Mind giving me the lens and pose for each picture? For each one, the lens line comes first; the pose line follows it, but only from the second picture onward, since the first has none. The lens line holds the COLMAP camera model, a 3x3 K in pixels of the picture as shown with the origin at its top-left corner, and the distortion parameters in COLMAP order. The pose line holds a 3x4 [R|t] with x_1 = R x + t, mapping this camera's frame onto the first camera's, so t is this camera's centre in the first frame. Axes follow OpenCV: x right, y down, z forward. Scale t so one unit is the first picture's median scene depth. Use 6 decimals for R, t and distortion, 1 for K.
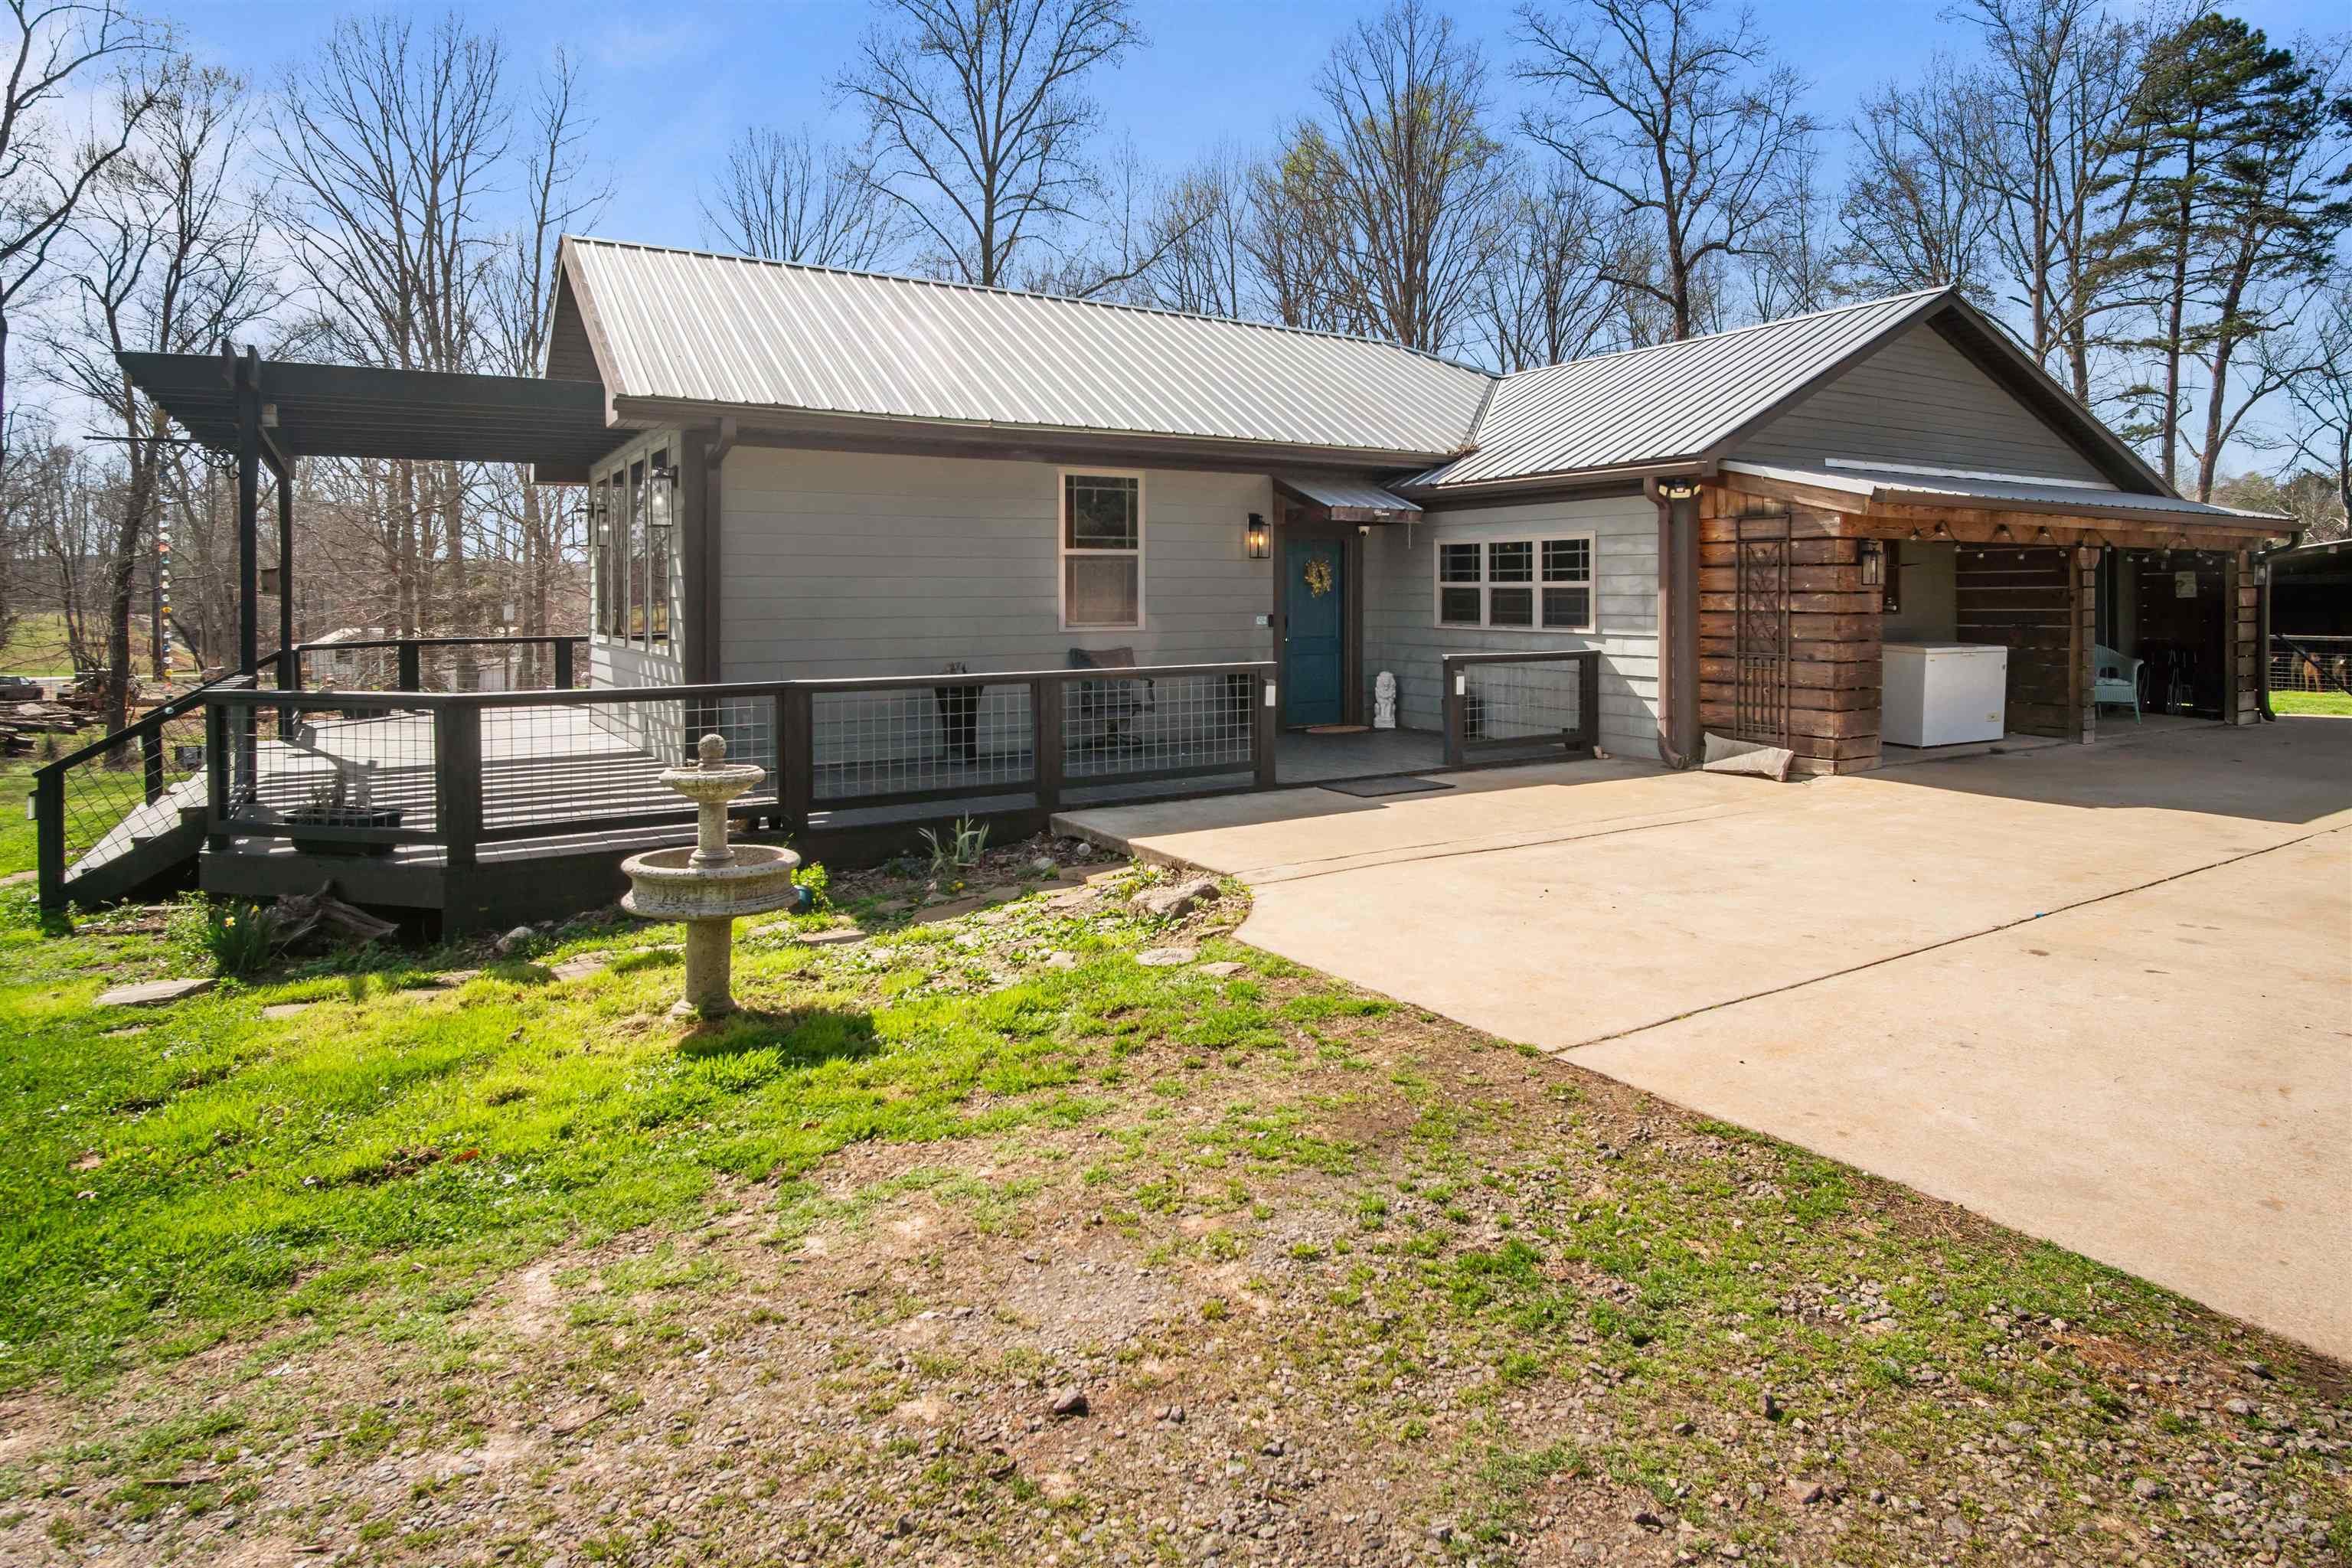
lens RADIAL K [[1592.1, 0, 1185.2], [0, 1592.1, 508.9], [0, 0, 1]] dist [-0.003958, 0.001764]
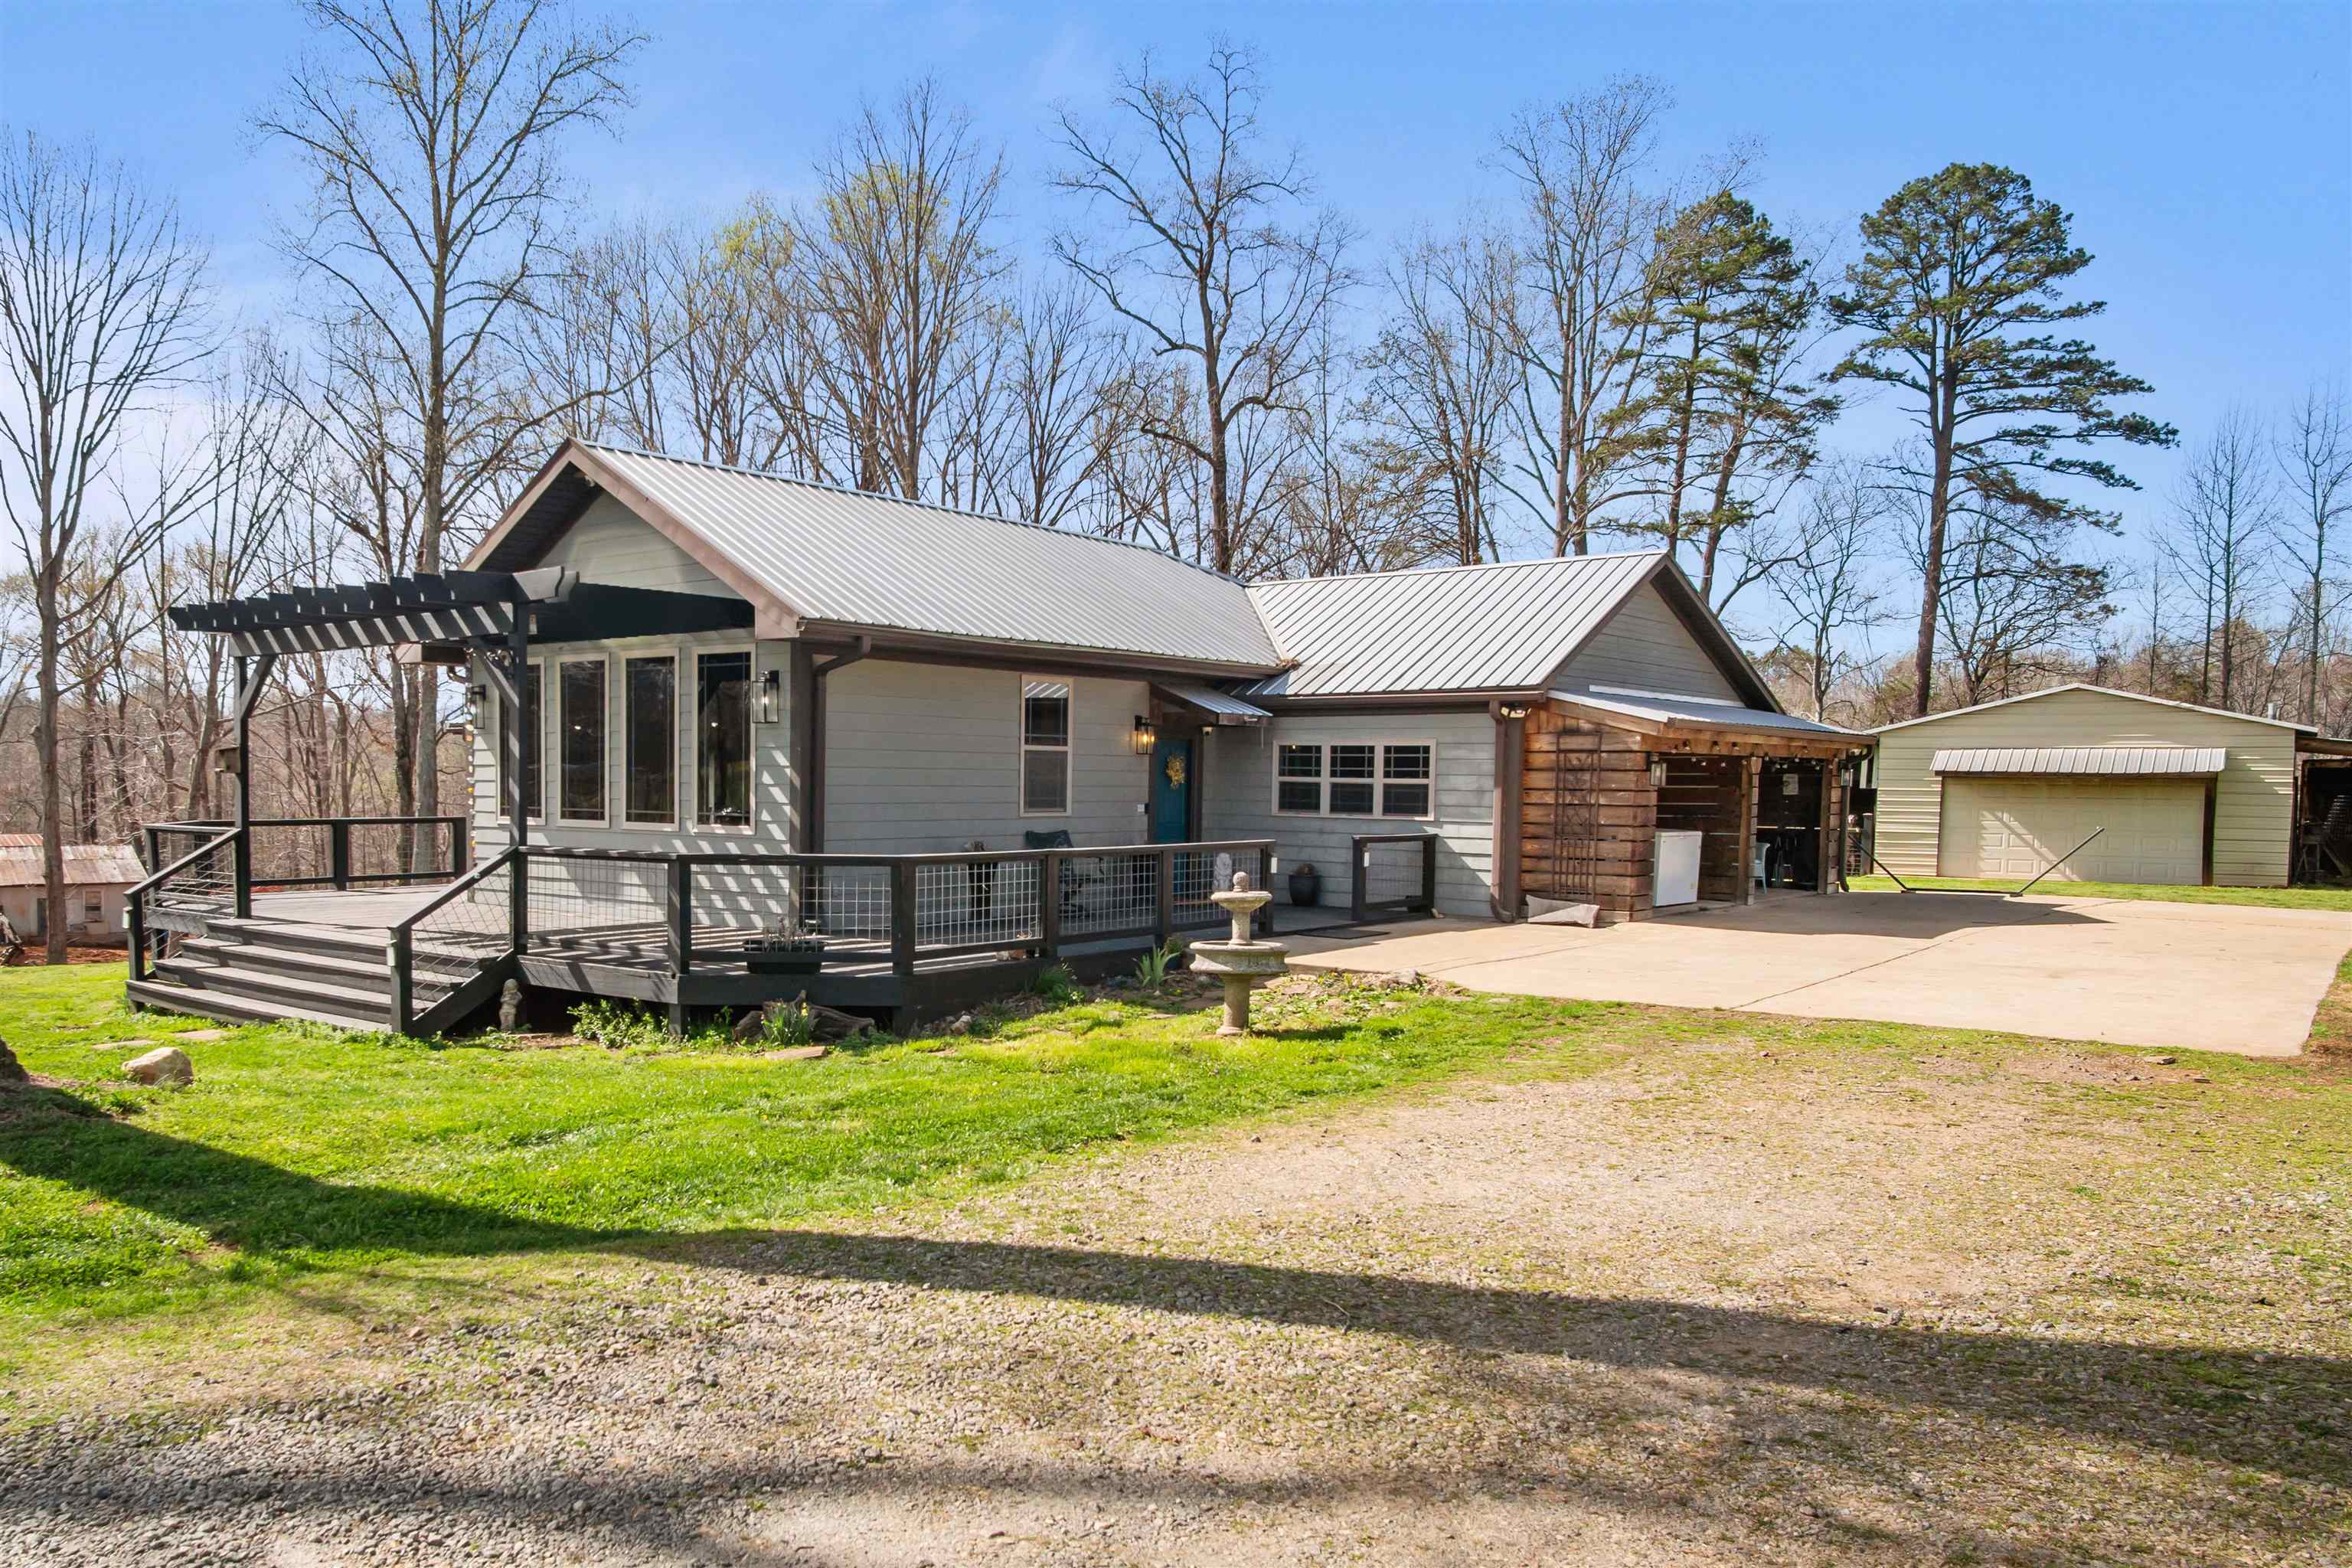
lens RADIAL K [[2095.4, 0, 1176.0], [0, 2095.4, 784.0], [0, 0, 1]] dist [0.001805, -0.007498]
pose [[0.937246, 0.010554, 0.348509, -0.464776], [-0.030691, 0.998159, 0.052311, -0.028349], [-0.347315, -0.059725, 0.935845, -0.437972]]
